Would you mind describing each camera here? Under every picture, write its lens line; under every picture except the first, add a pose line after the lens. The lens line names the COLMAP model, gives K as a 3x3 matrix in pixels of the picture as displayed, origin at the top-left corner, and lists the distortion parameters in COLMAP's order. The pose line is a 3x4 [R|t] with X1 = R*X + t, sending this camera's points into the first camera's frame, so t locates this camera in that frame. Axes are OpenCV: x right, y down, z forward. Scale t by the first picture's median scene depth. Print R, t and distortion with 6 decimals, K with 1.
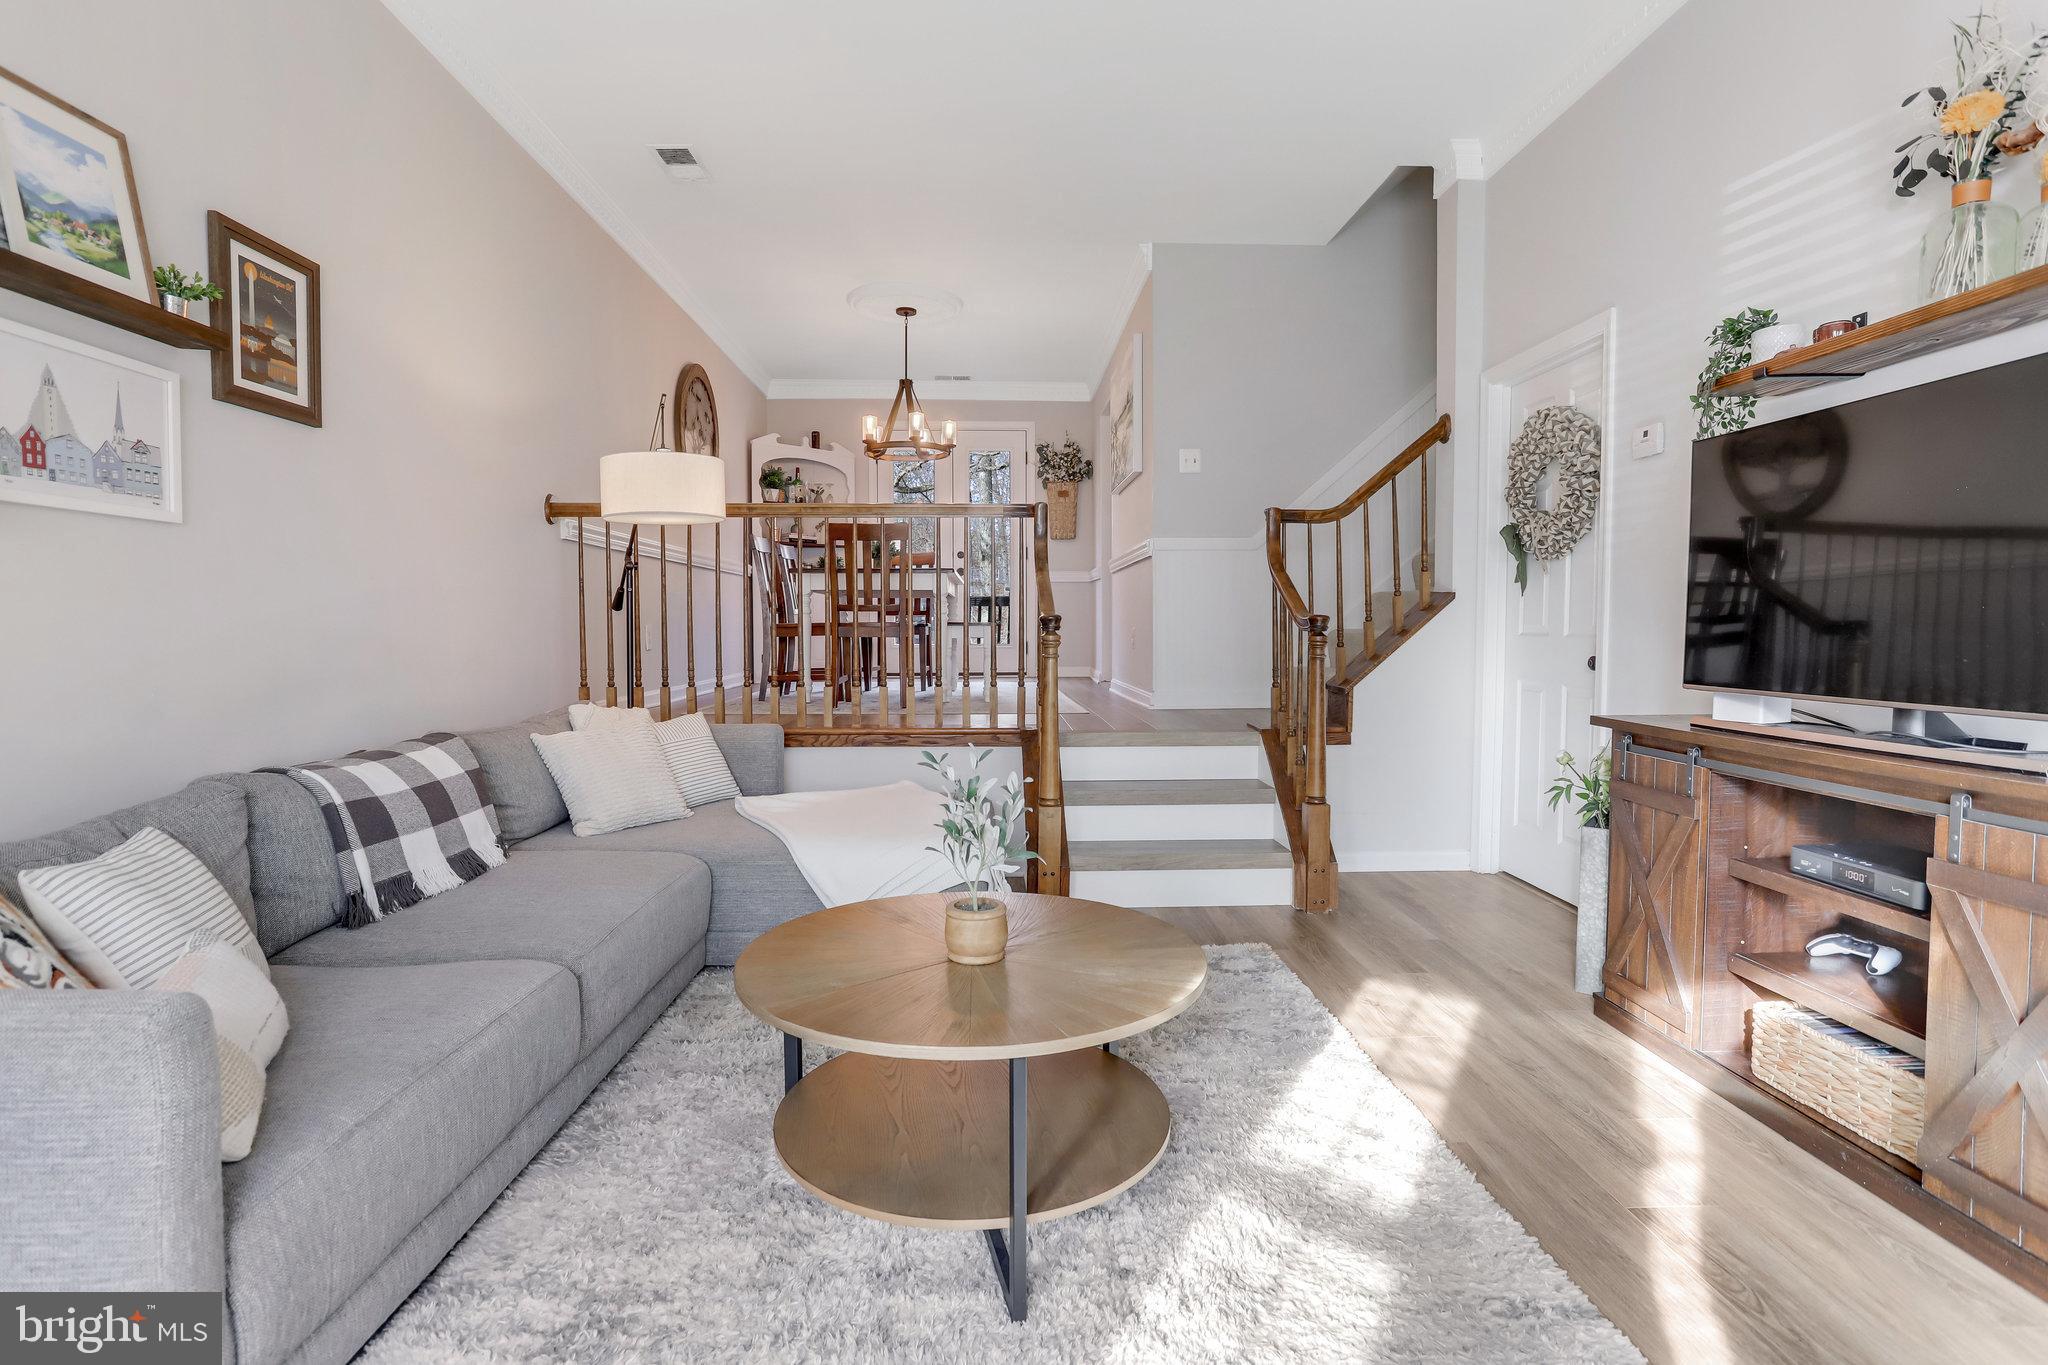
lens RADIAL K [[1016.5, 0, 1024.3], [0, 1016.5, 665.7], [0, 0, 1]] dist [-0.055899, 0.036361]
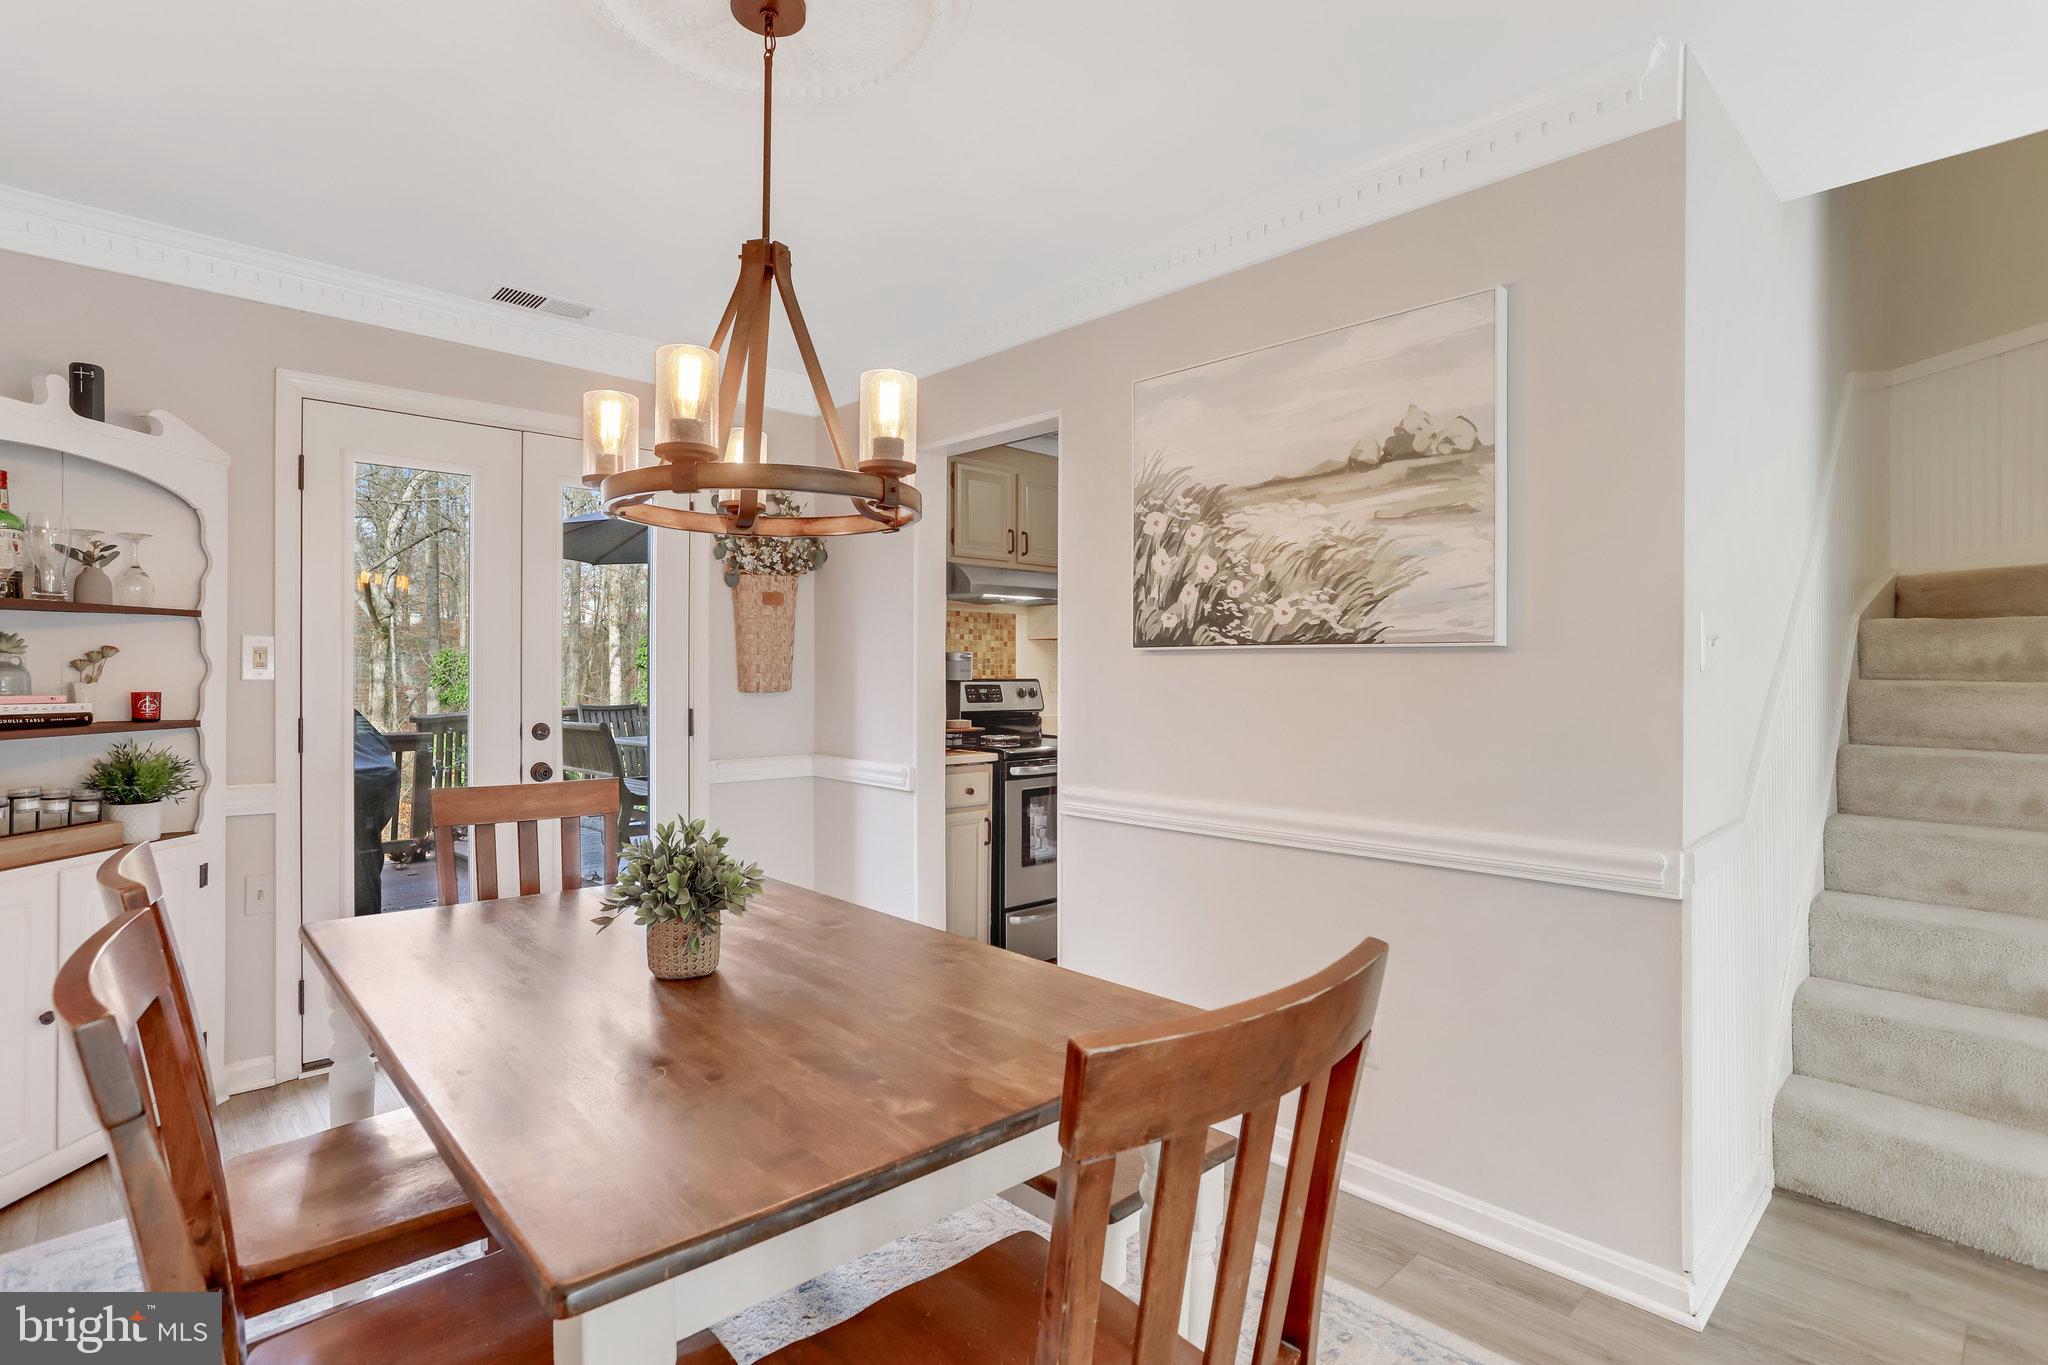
lens RADIAL K [[1025.2, 0, 997.7], [0, 1025.2, 658.3], [0, 0, 1]] dist [-0.035640, 0.031491]
pose [[0.760737, 0.010836, 0.648969, -0.601620], [0.020428, 0.998966, -0.040626, -0.375871], [-0.648738, 0.044163, 0.759729, 1.790439]]
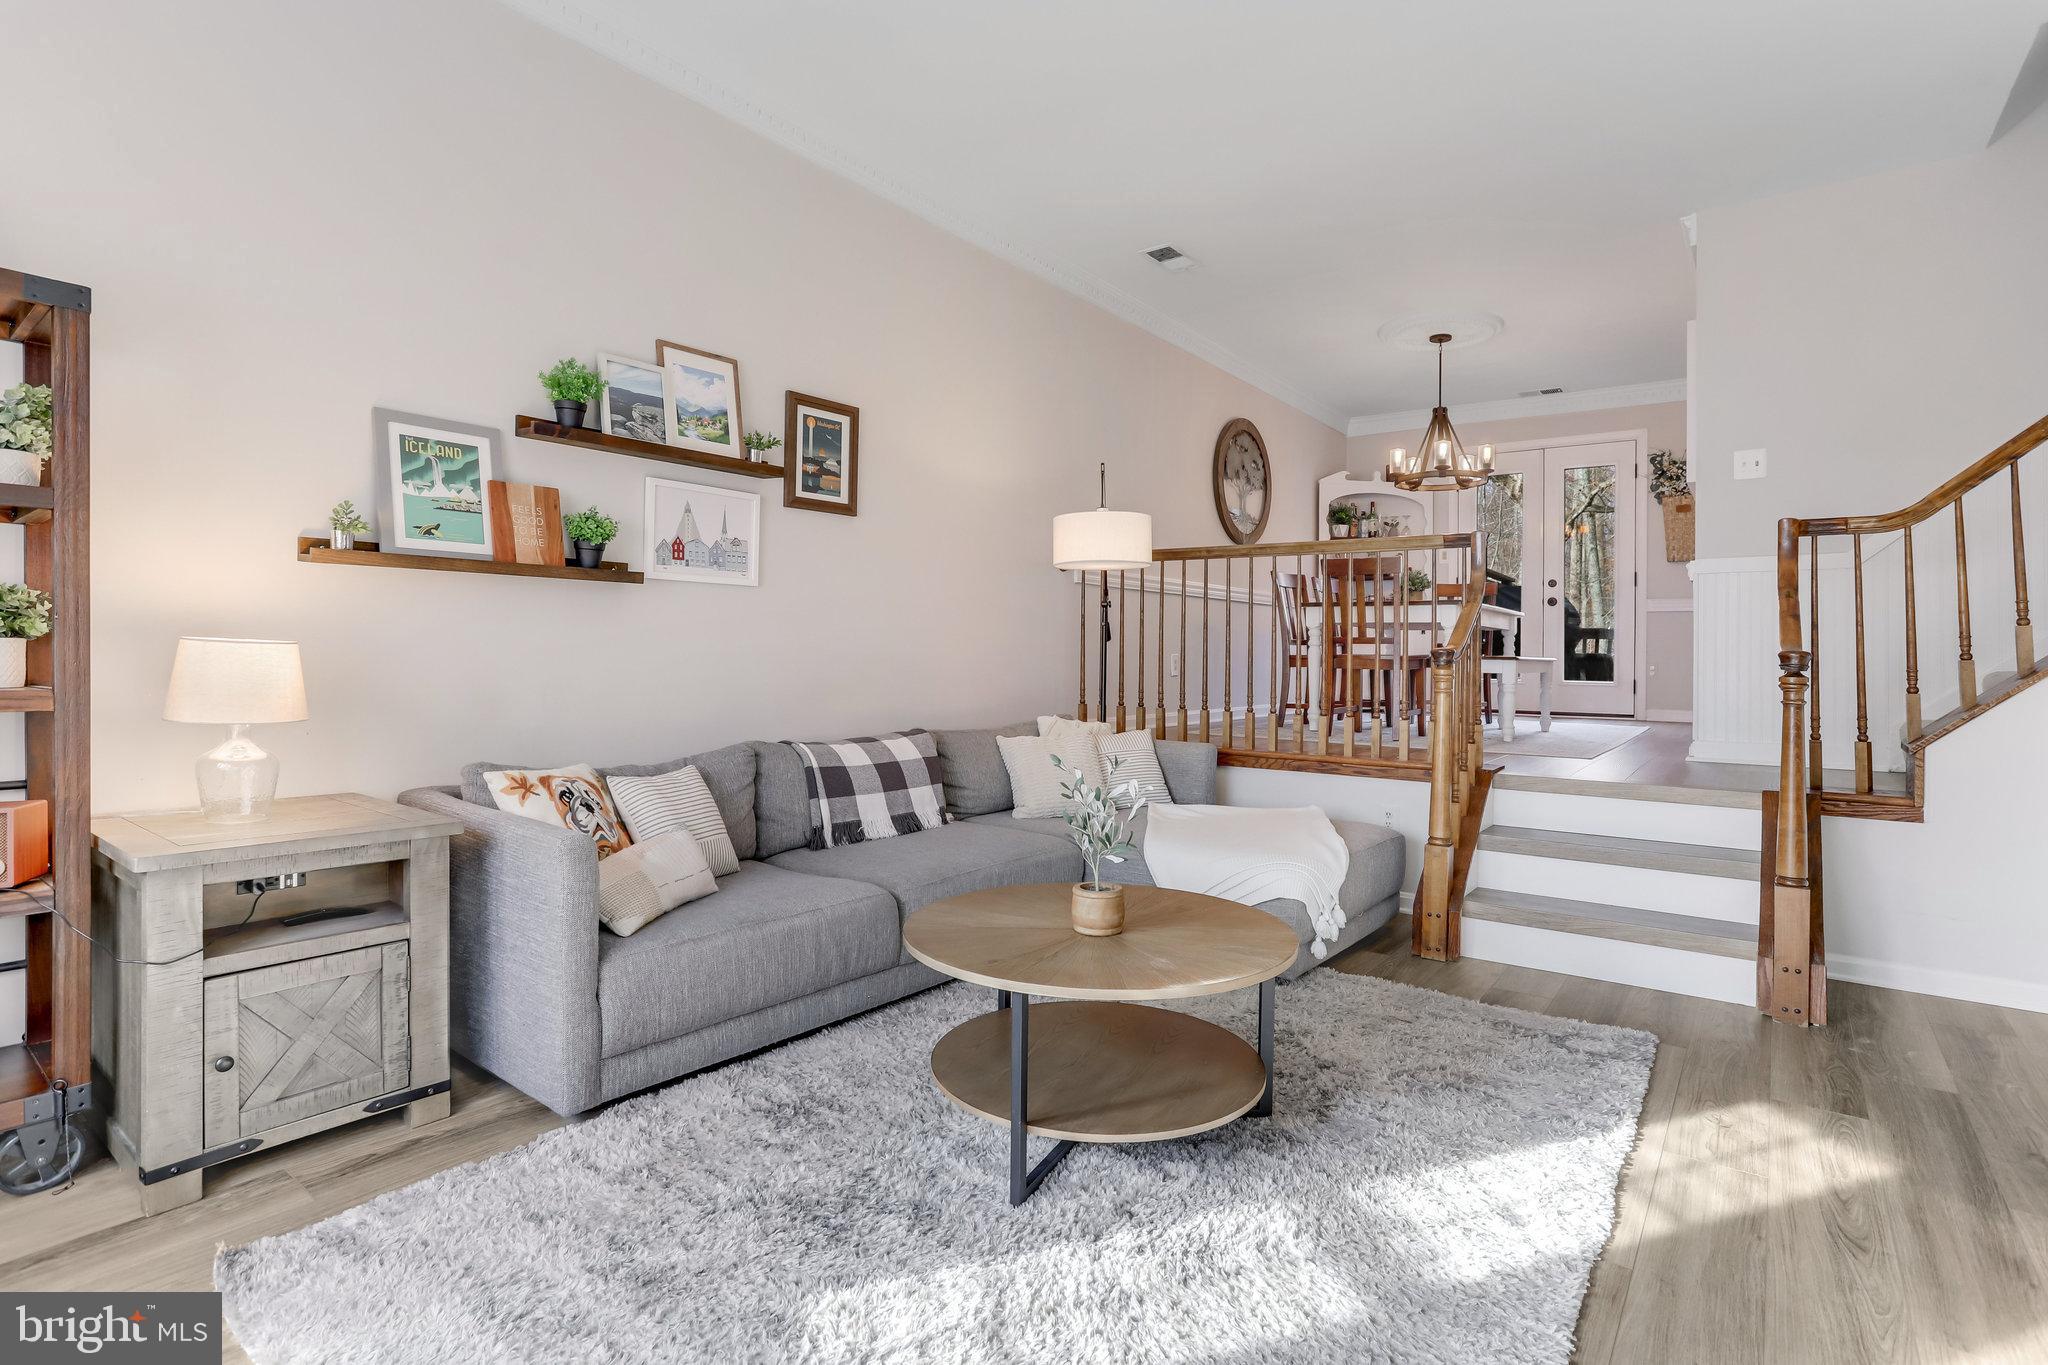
lens RADIAL K [[1016.5, 0, 1024.3], [0, 1016.5, 665.7], [0, 0, 1]] dist [-0.055899, 0.036361]
pose [[0.775120, 0.018422, -0.631546, 0.447322], [-0.038047, 0.999122, -0.017553, -0.001300], [0.630668, 0.037635, 0.775140, 0.000408]]
